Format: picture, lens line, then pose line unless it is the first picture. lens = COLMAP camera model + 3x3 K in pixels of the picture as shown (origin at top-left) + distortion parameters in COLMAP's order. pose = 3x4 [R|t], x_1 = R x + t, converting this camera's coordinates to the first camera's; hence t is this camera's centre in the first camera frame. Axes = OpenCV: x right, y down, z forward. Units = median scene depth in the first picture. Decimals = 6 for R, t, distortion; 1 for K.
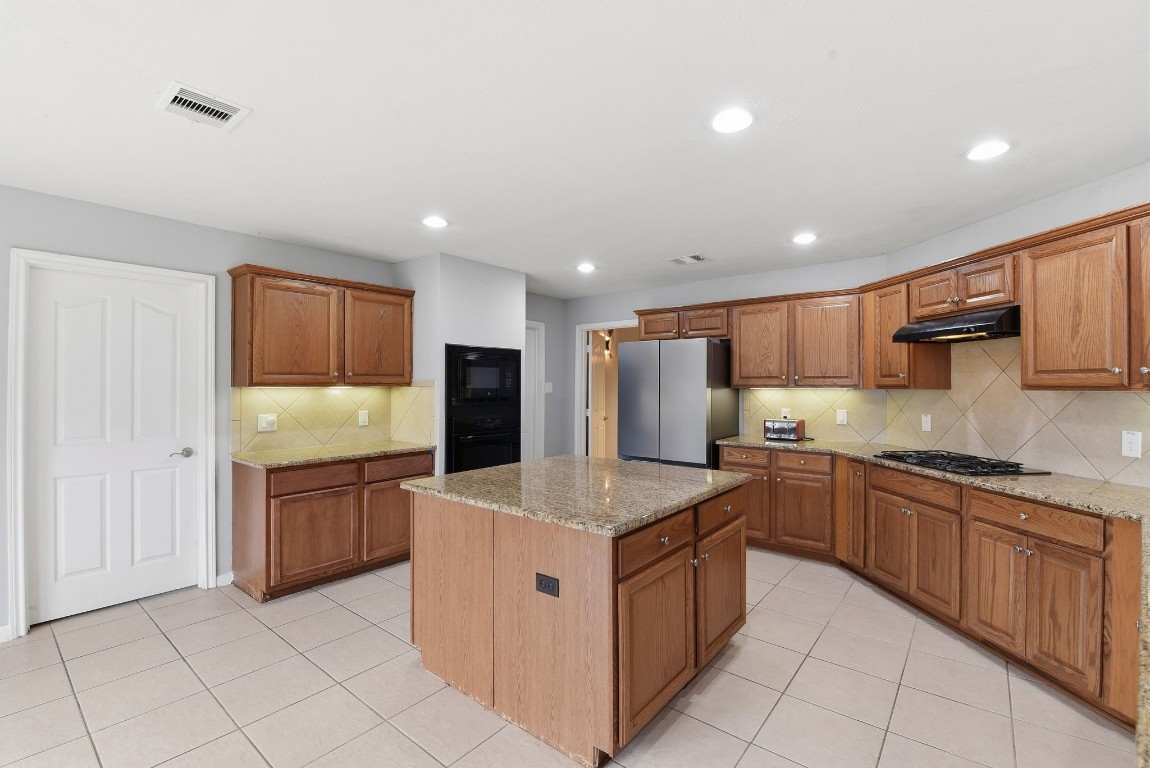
lens RADIAL K [[510.4, 0, 572.6], [0, 510.4, 385.4], [0, 0, 1]] dist [-0.008205, -0.004973]
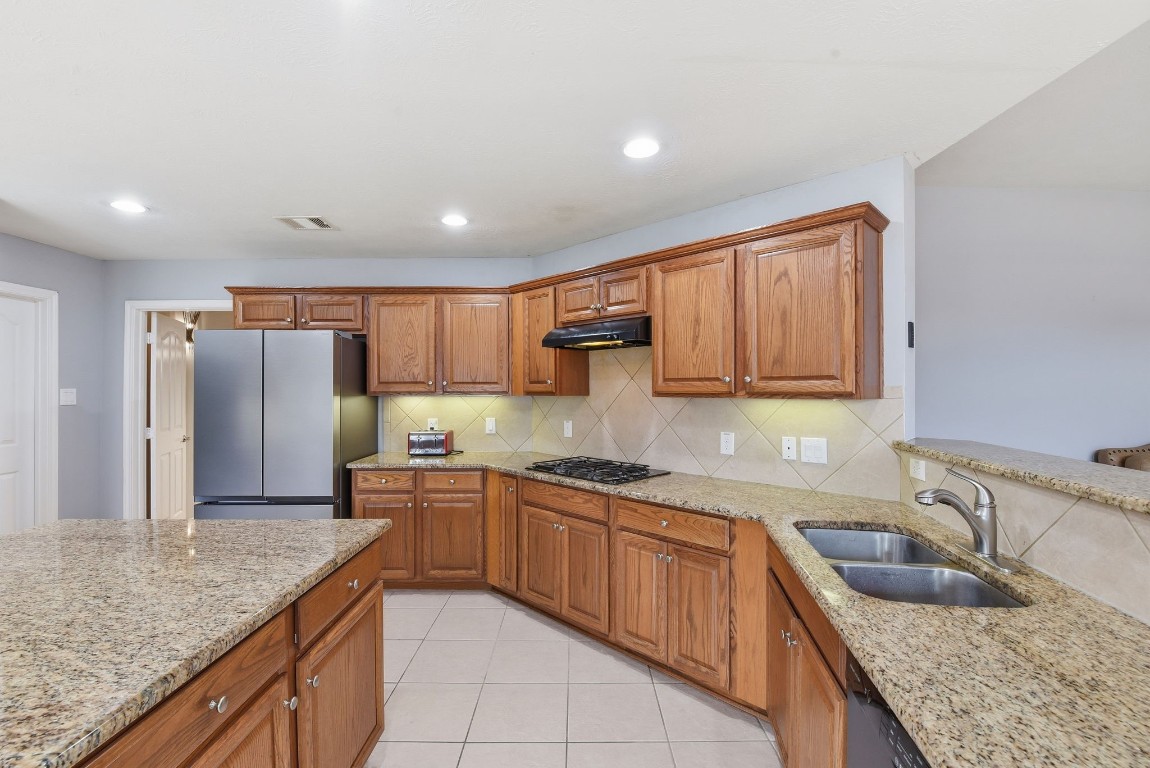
lens RADIAL K [[510.4, 0, 583.1], [0, 510.4, 387.0], [0, 0, 1]] dist [-0.008205, -0.004973]
pose [[0.770511, 0.000530, 0.637427, 0.094521], [0.002355, 0.999990, -0.003678, -0.007386], [-0.637423, 0.004335, 0.770502, 0.253293]]
